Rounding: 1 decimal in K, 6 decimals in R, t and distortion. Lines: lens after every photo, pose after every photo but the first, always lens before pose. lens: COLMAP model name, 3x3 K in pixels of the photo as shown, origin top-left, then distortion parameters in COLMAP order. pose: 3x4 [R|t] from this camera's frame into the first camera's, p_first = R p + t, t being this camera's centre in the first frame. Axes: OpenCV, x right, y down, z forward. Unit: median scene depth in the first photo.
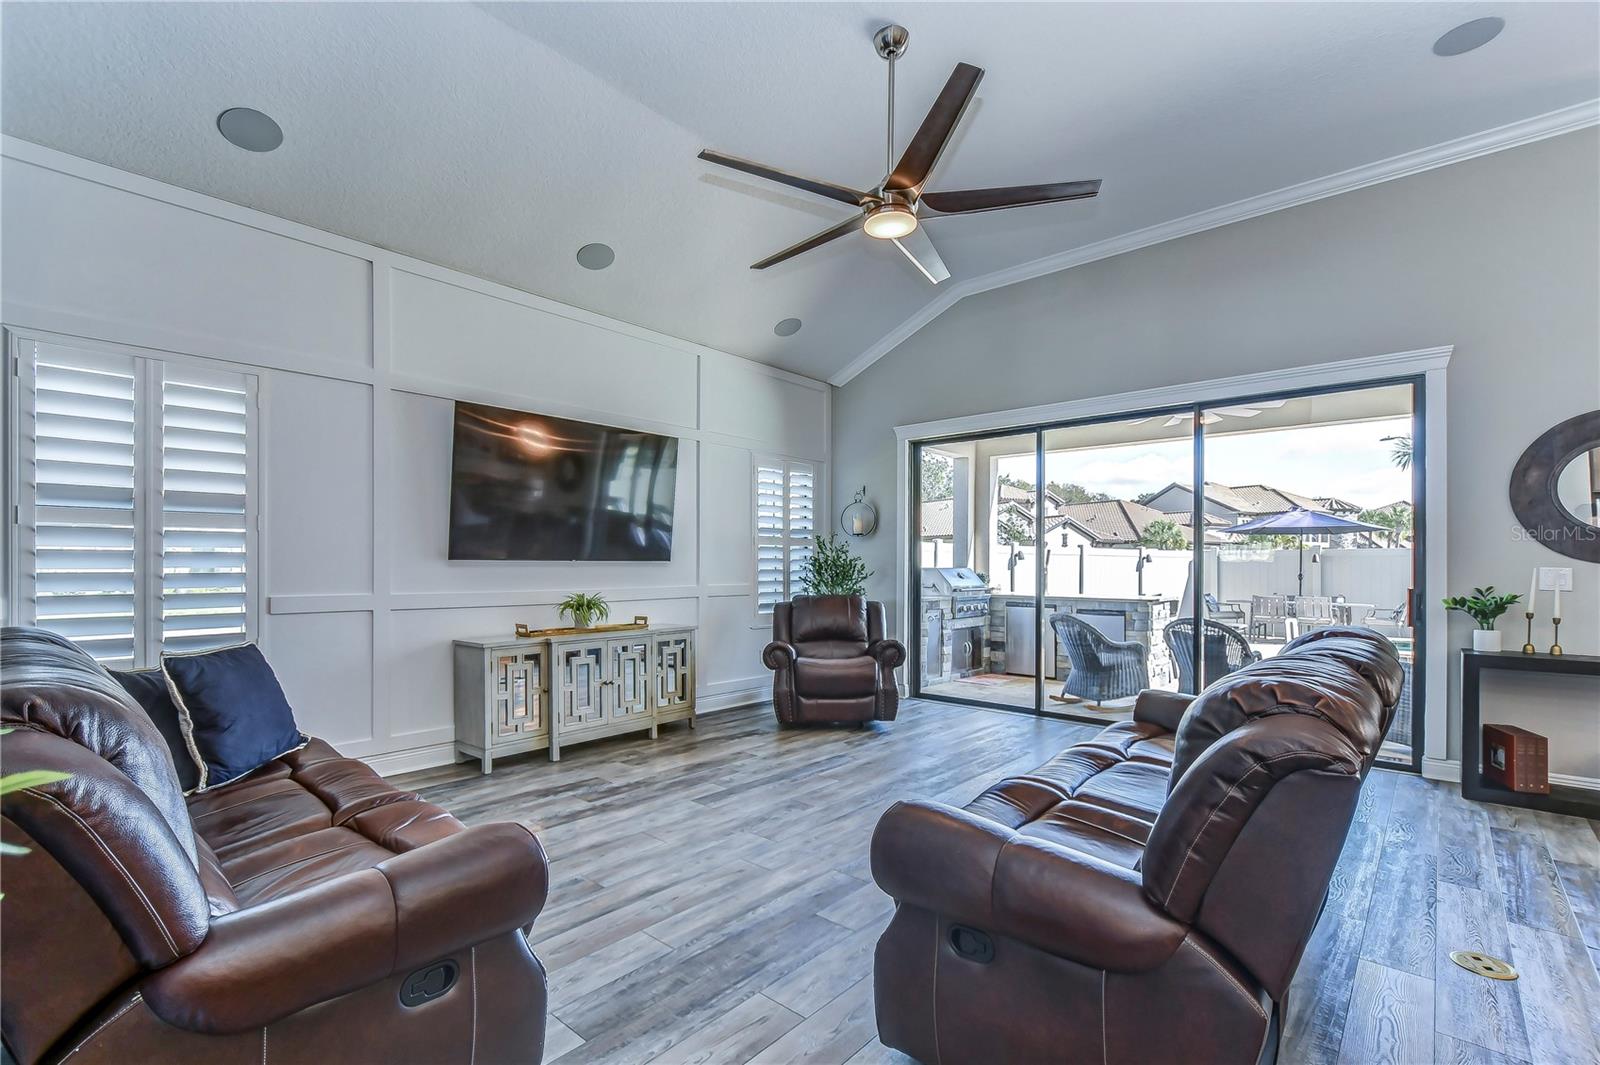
lens RADIAL K [[715.2, 0, 801.6], [0, 715.2, 559.7], [0, 0, 1]] dist [0.001582, 0.000101]
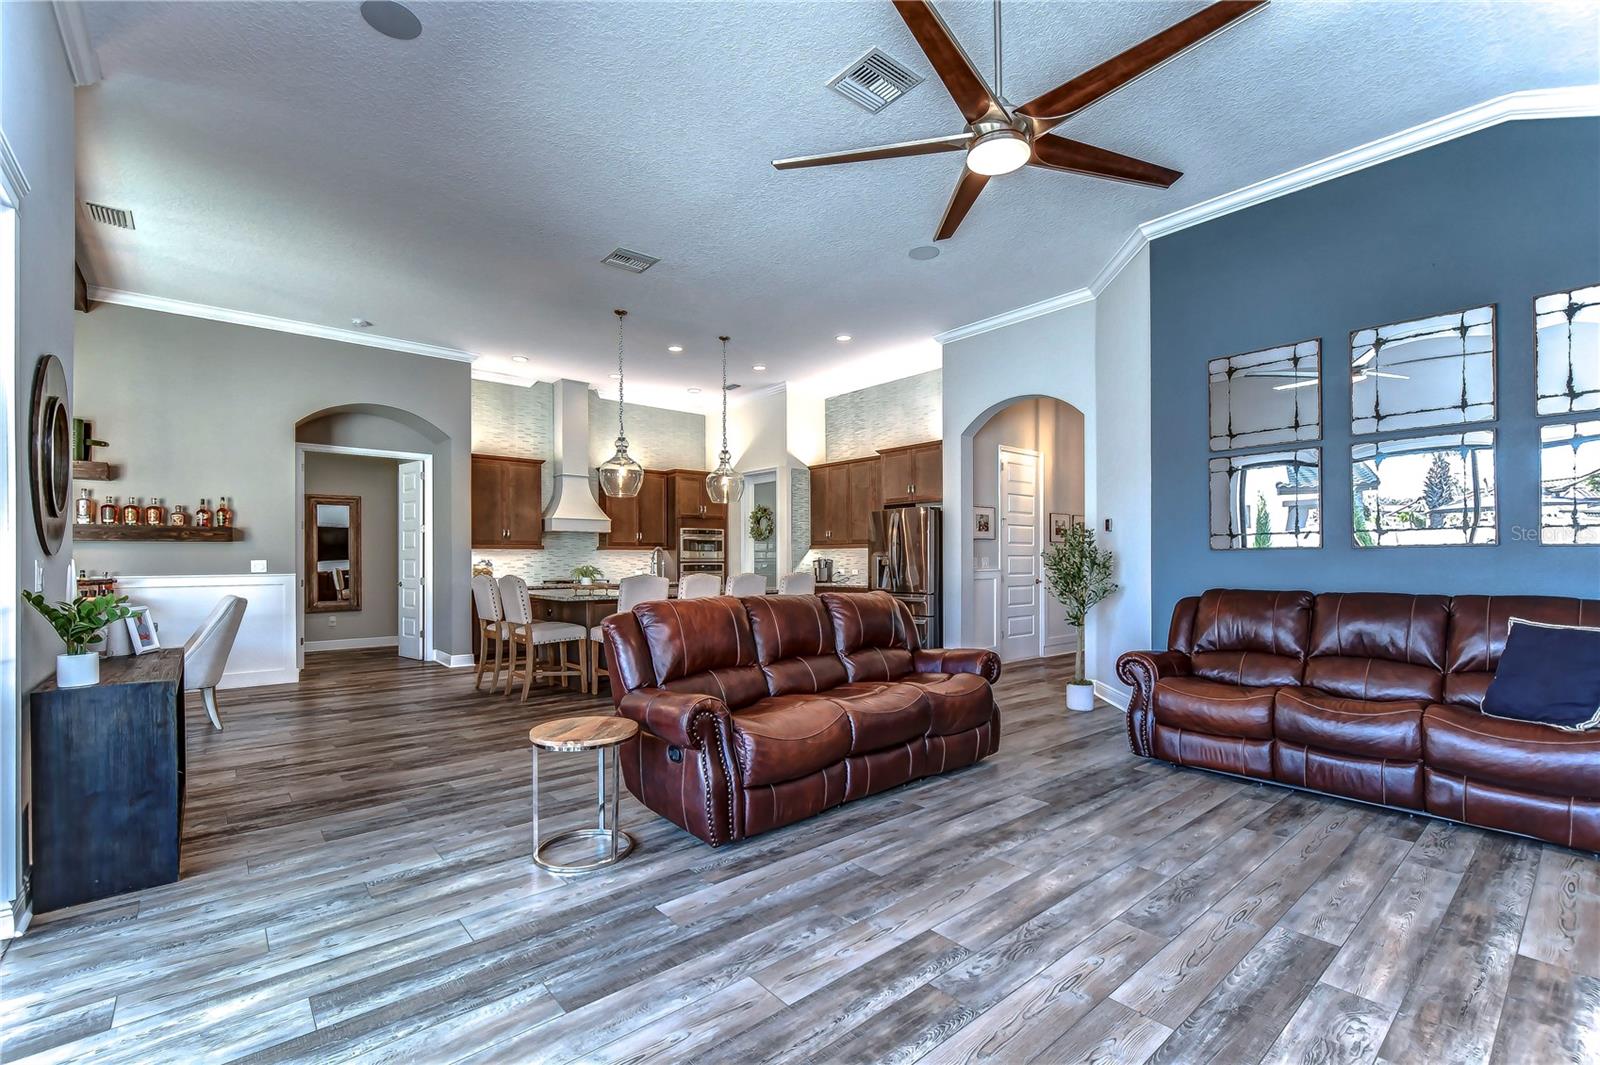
lens RADIAL K [[694.7, 0, 801.6], [0, 694.7, 561.2], [0, 0, 1]] dist [0.011113, -0.009412]
pose [[-0.990848, -0.000143, 0.134979, 0.231731], [-0.000452, 0.999997, -0.002258, 0.015164], [-0.134978, -0.002299, -0.990846, 1.767931]]
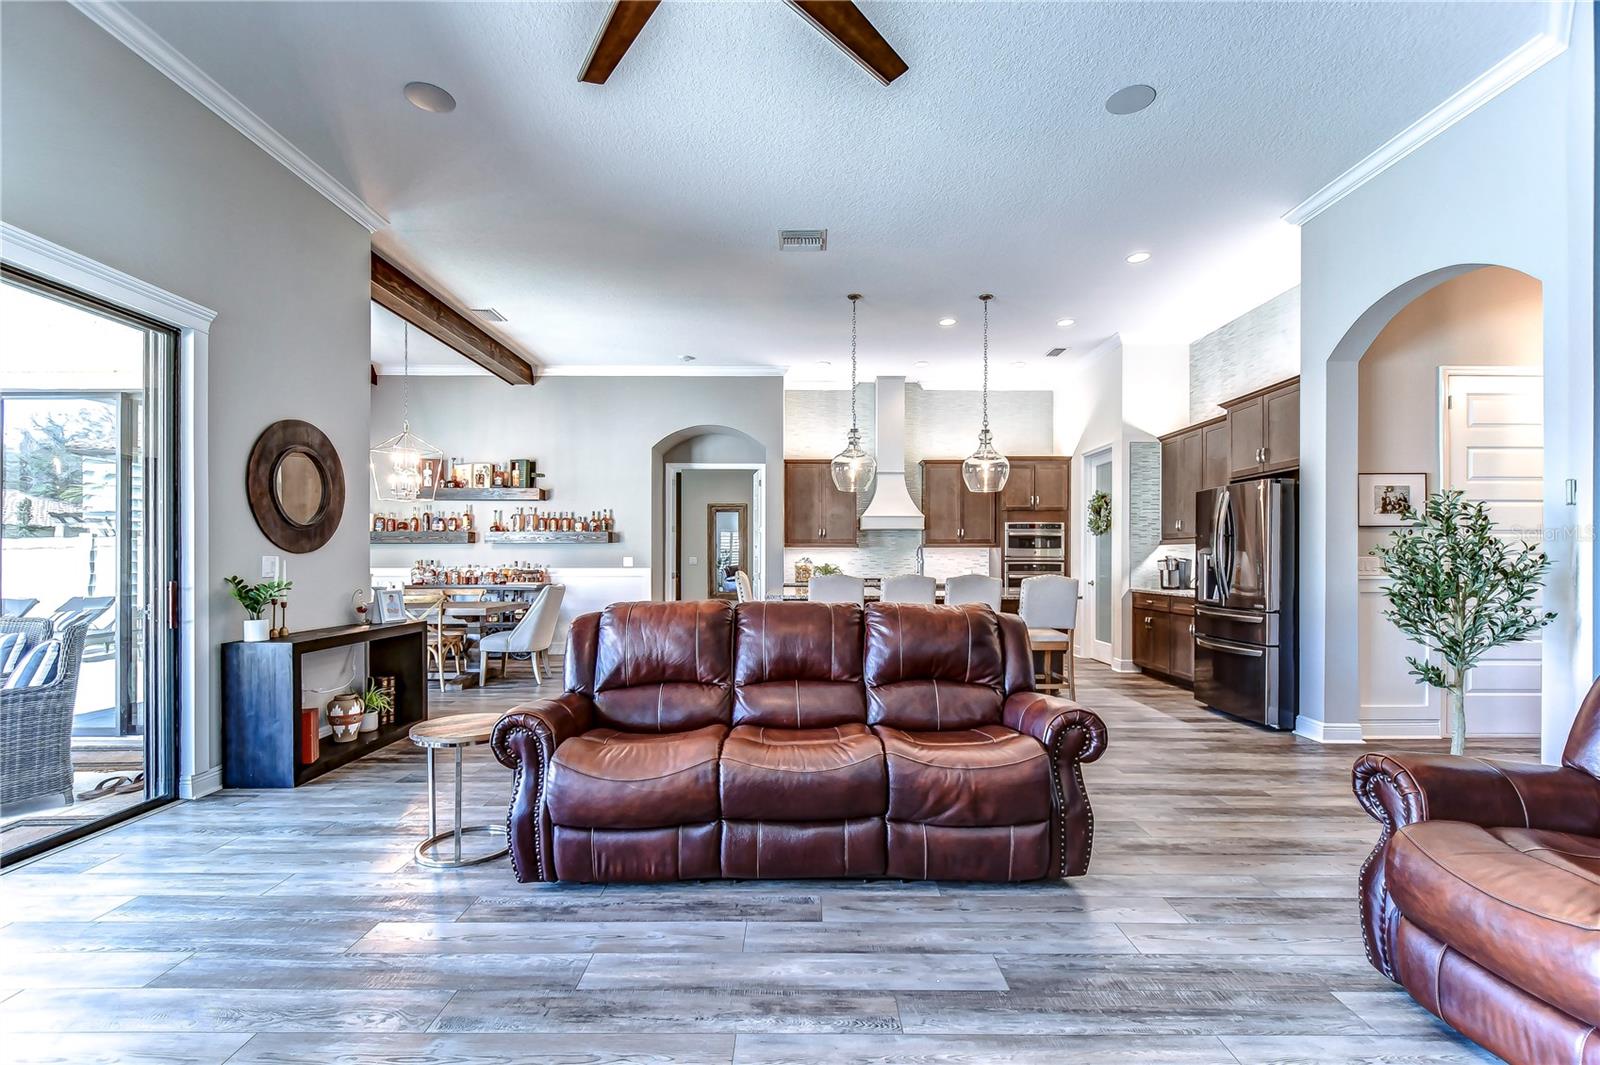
lens RADIAL K [[694.7, 0, 801.6], [0, 694.7, 561.2], [0, 0, 1]] dist [0.011113, -0.009412]
pose [[-0.666914, -0.007064, 0.745102, -0.293959], [-0.007037, 0.999970, 0.003182, 0.010791], [-0.745102, -0.003121, -0.666943, 1.234350]]
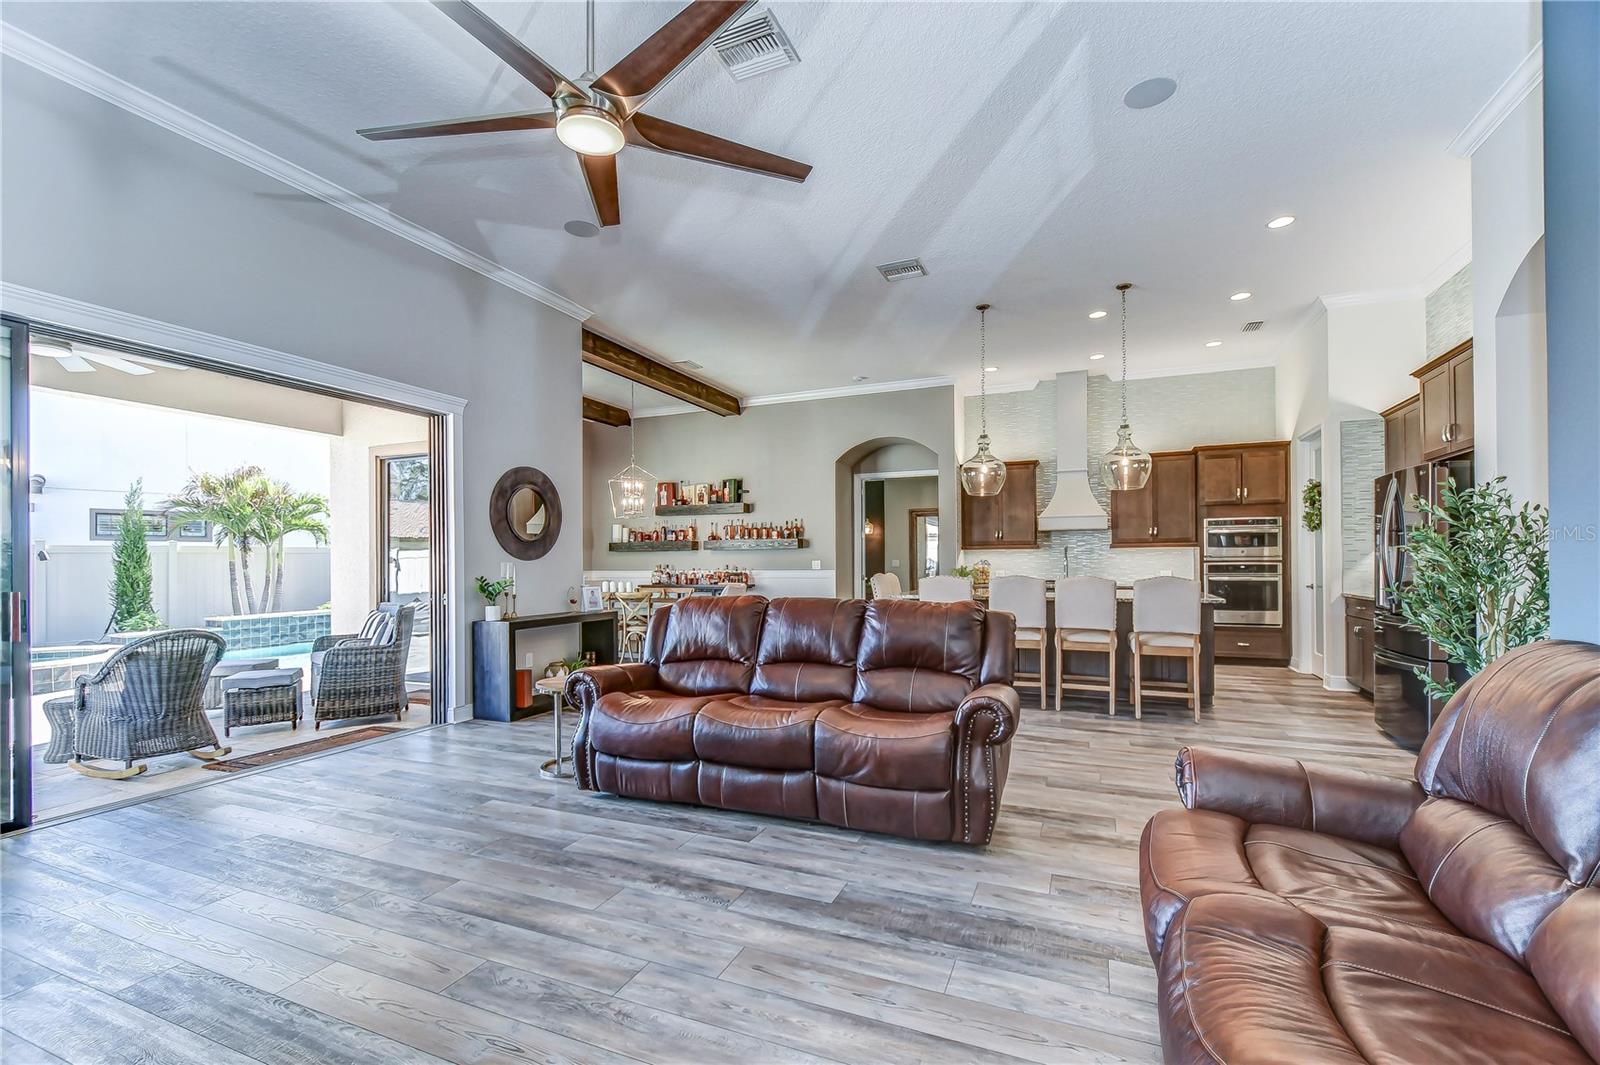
lens RADIAL K [[694.7, 0, 801.6], [0, 694.7, 561.2], [0, 0, 1]] dist [0.011113, -0.009412]
pose [[-0.324094, 0.000126, 0.946025, -0.654222], [0.001680, 0.999998, 0.000443, 0.008854], [-0.946024, 0.001733, -0.324093, 0.988958]]
